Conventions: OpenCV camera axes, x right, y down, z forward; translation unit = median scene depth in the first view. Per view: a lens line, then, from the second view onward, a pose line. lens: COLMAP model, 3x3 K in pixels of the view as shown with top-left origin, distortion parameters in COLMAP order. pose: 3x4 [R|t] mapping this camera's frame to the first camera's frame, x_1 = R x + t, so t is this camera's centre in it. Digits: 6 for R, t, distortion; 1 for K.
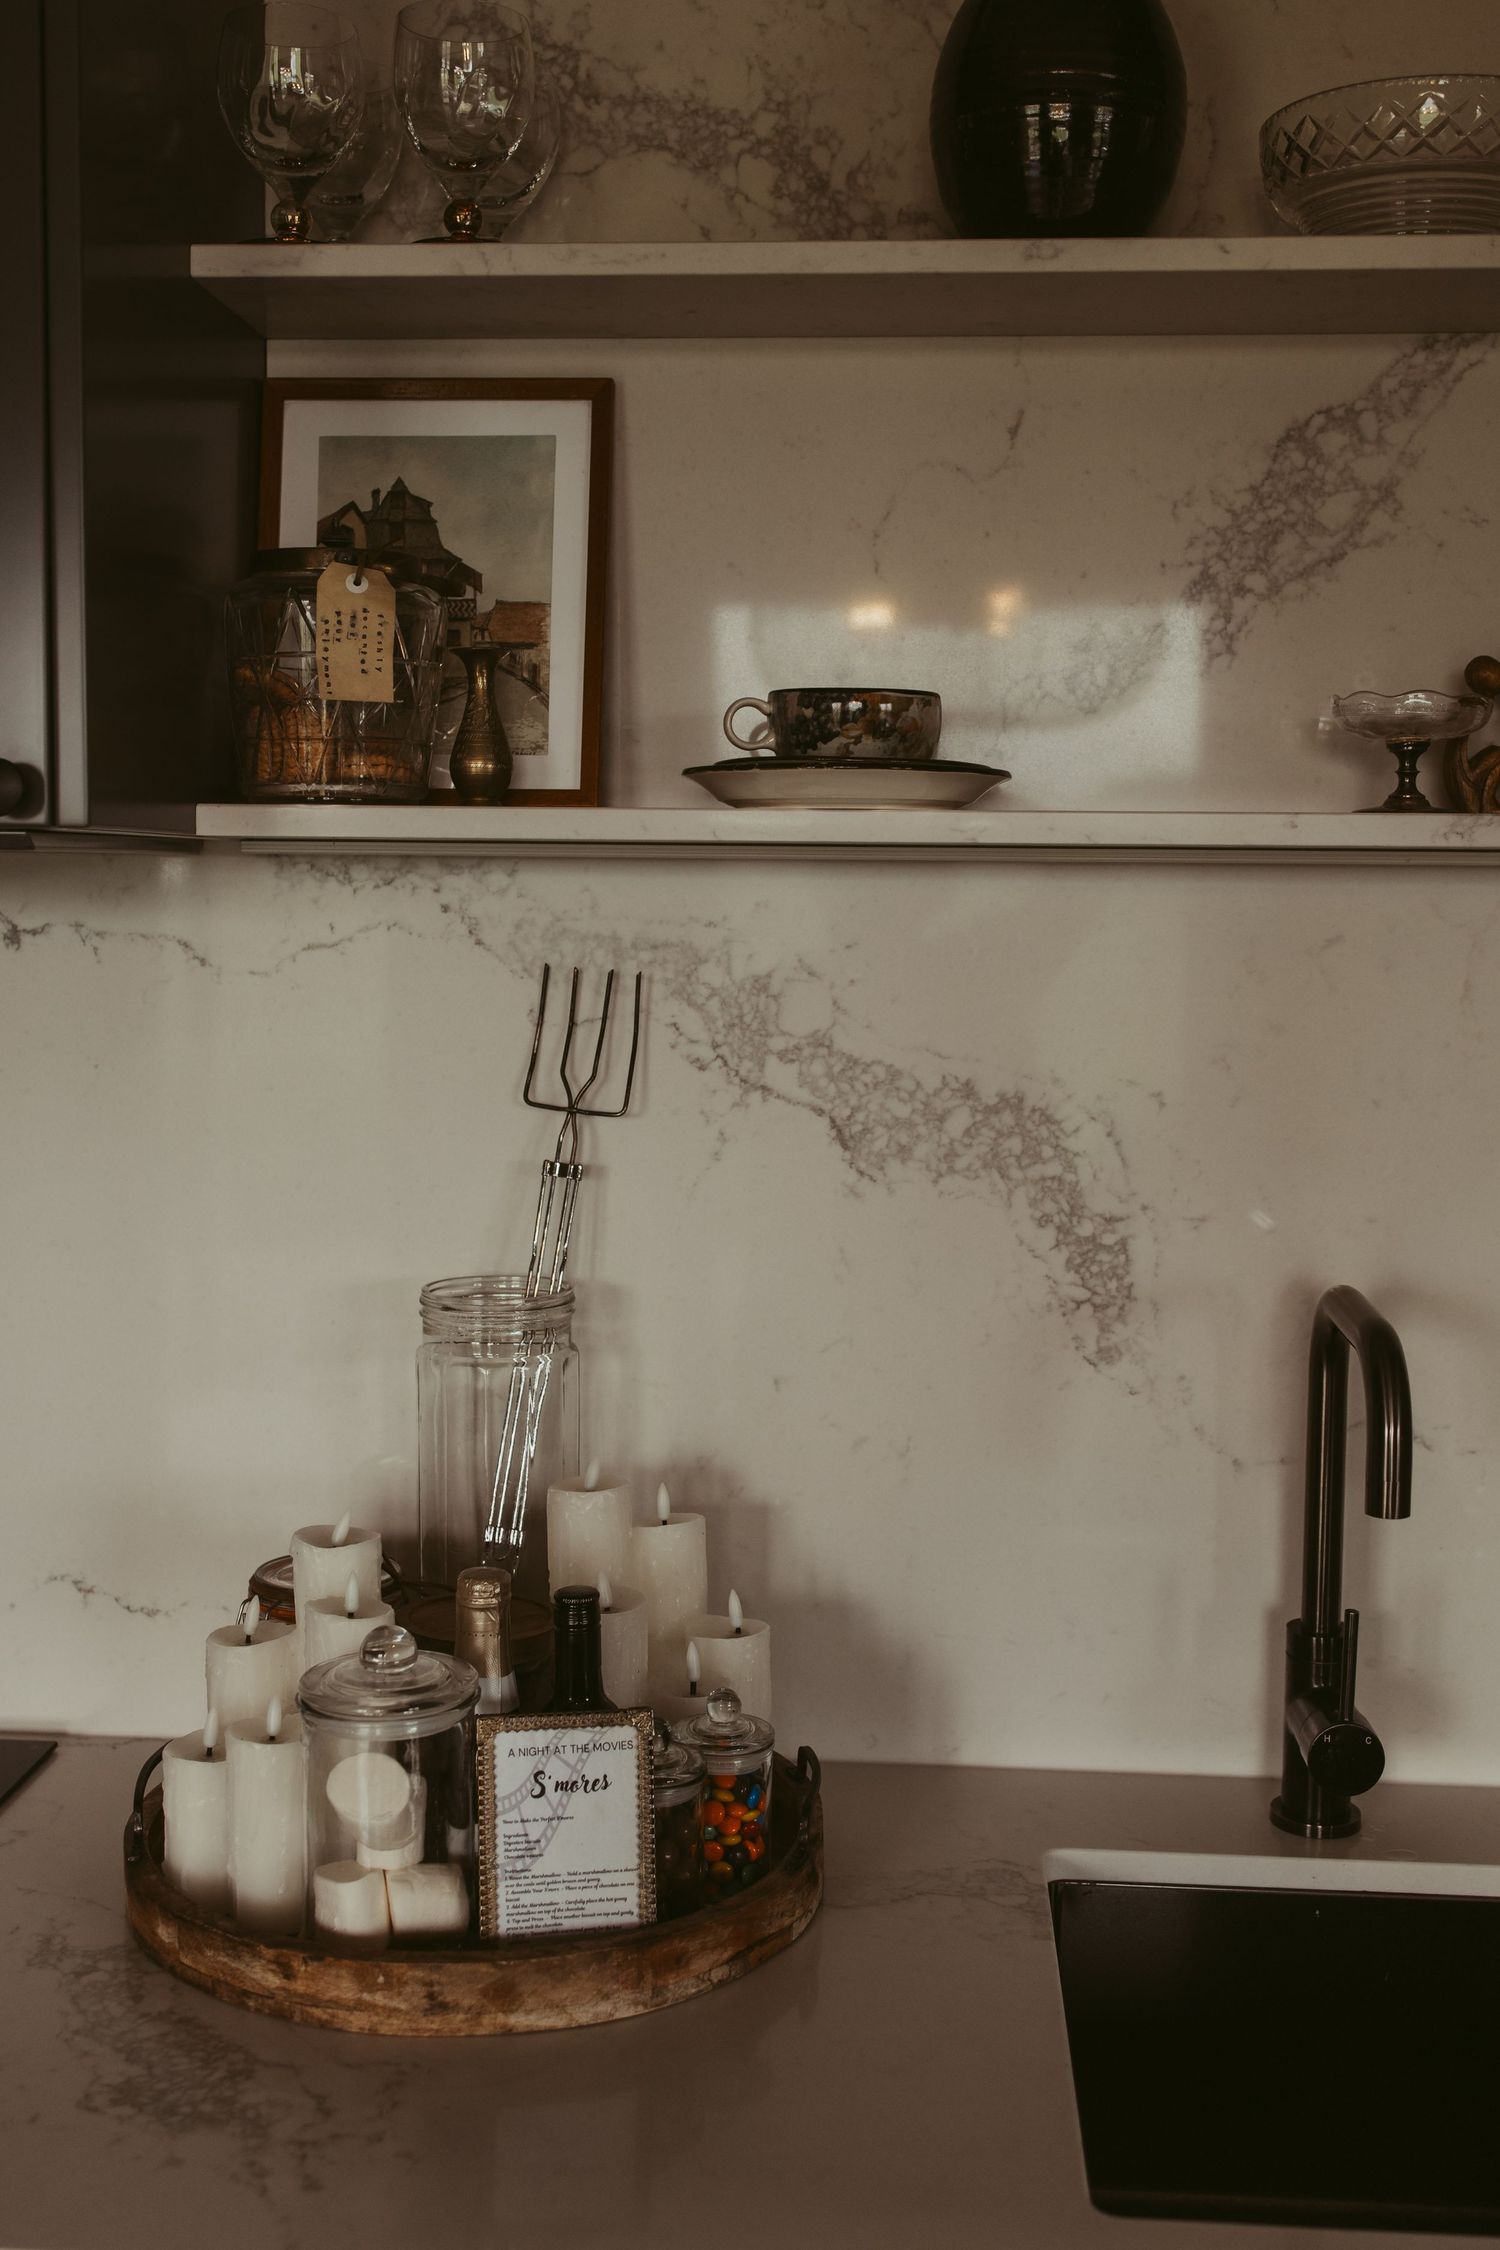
lens RADIAL K [[2281.5, 0, 747.9], [0, 2281.5, 1117.9], [0, 0, 1]] dist [0.015411, -0.014317]
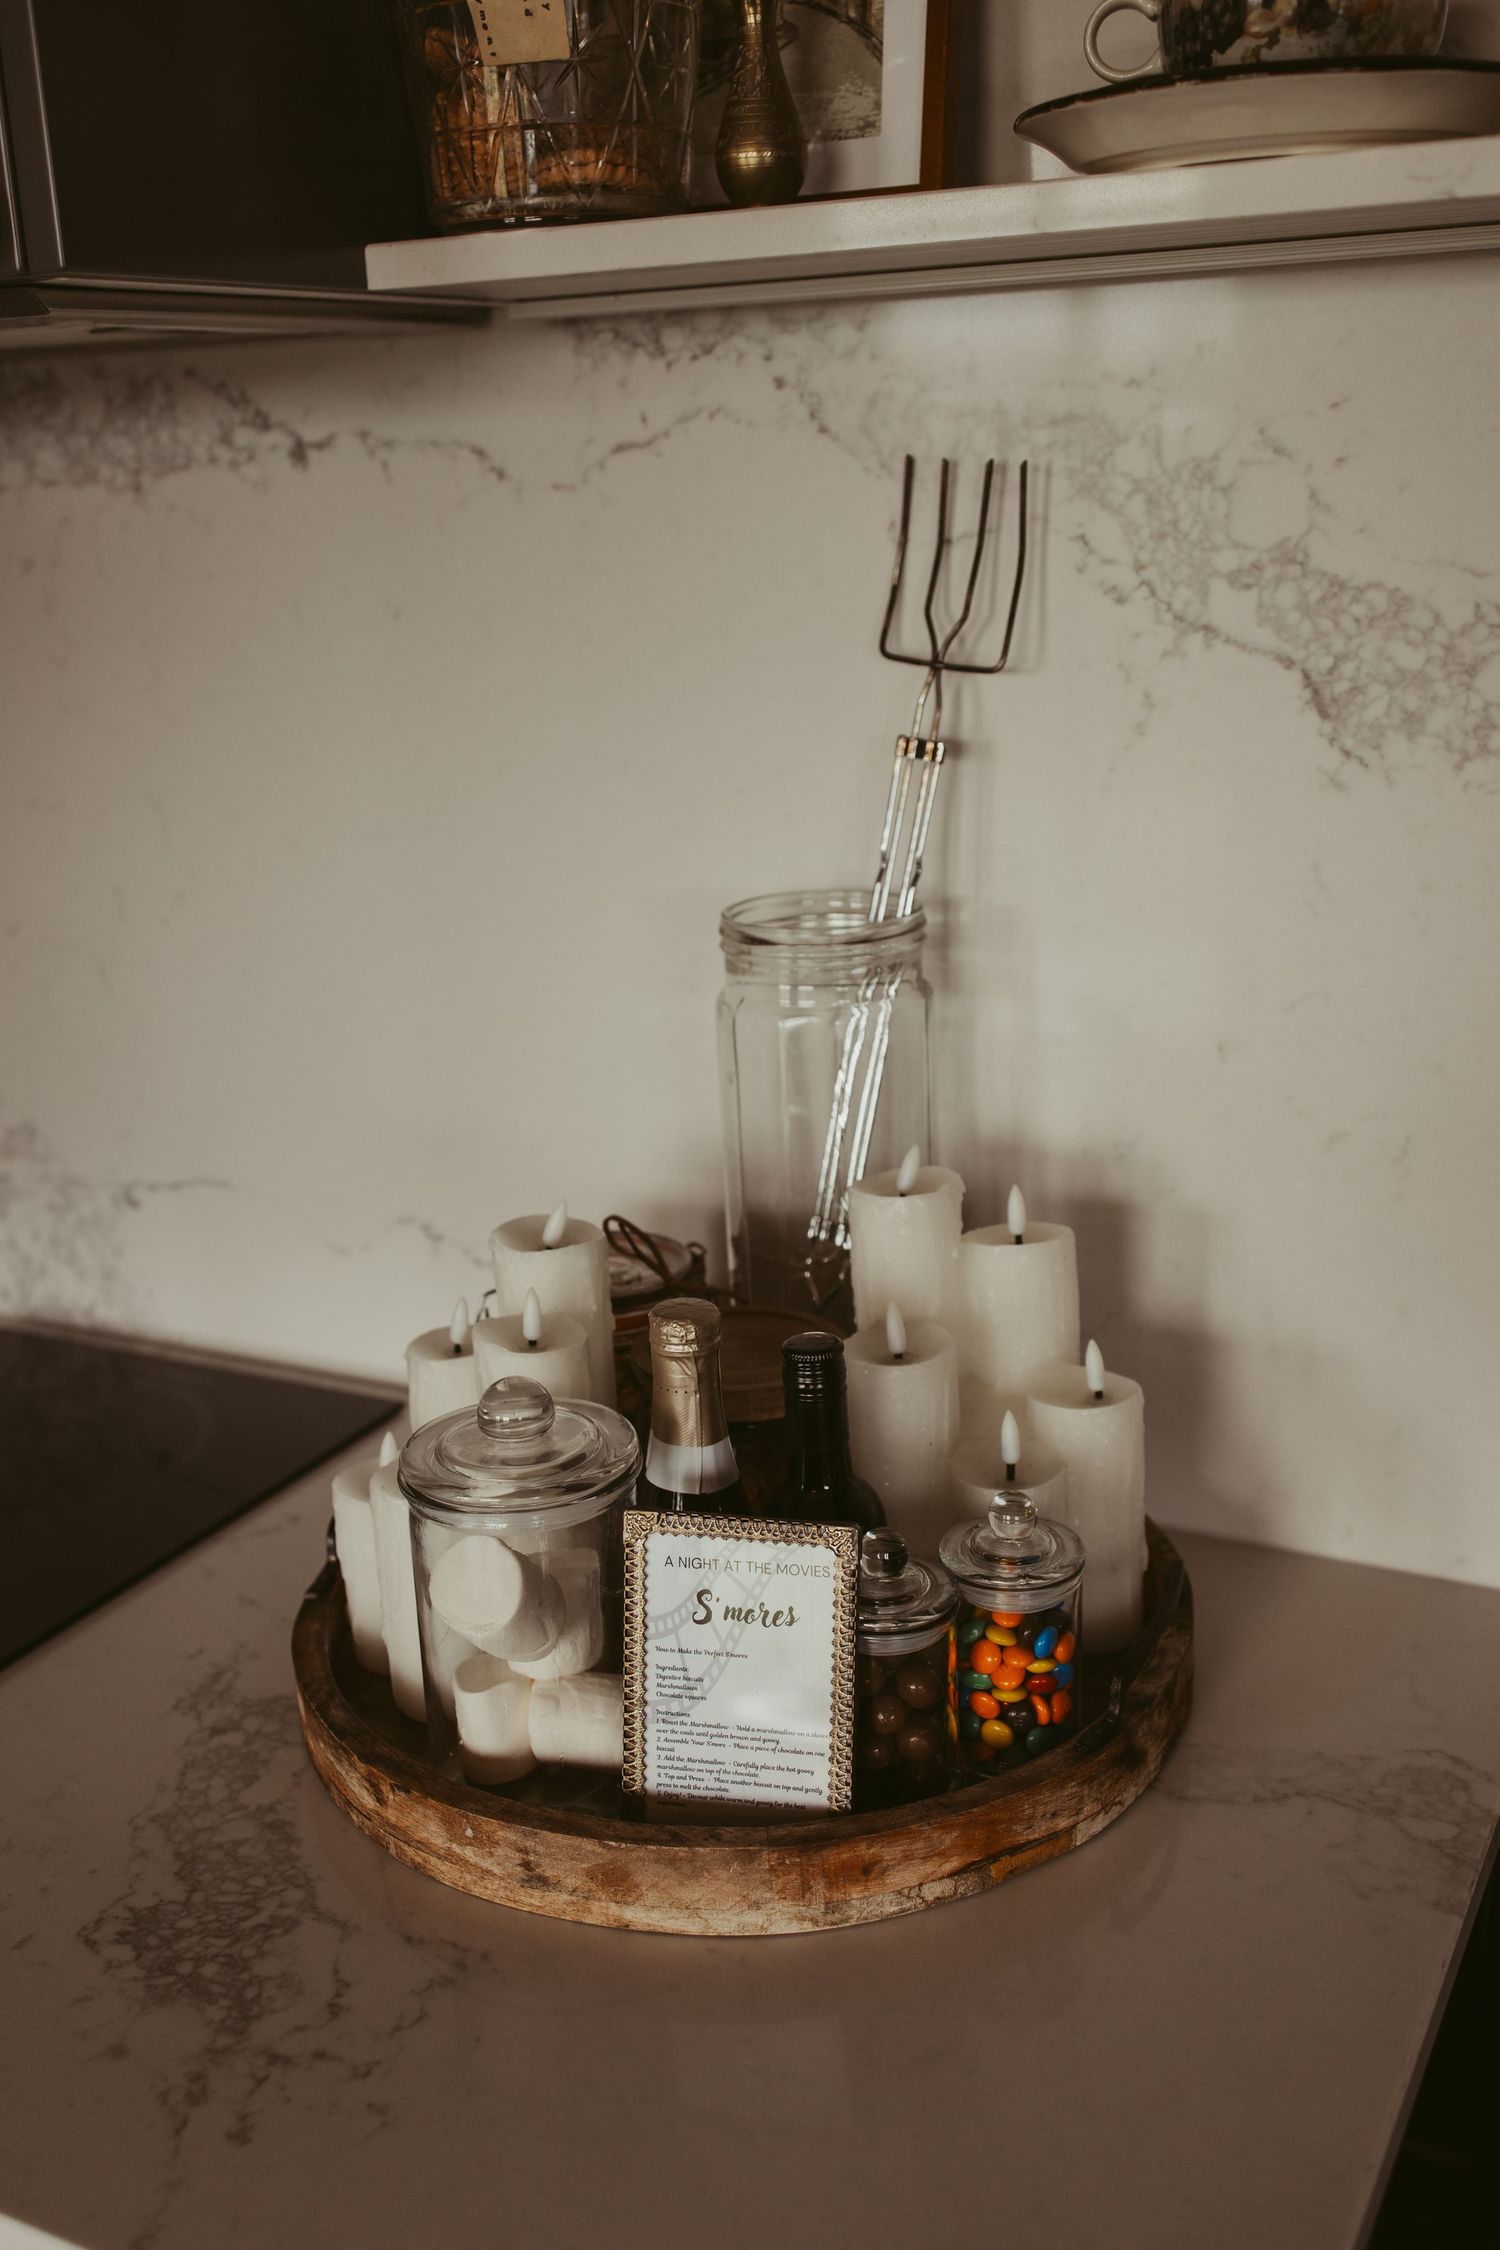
lens RADIAL K [[2216.4, 0, 751.8], [0, 2216.4, 1135.7], [0, 0, 1]] dist [0.011119, 0.002001]
pose [[0.920502, 0.070088, -0.384401, 0.149685], [0.011503, 0.978494, 0.205954, -0.002719], [0.390569, -0.194003, 0.899899, 0.315672]]
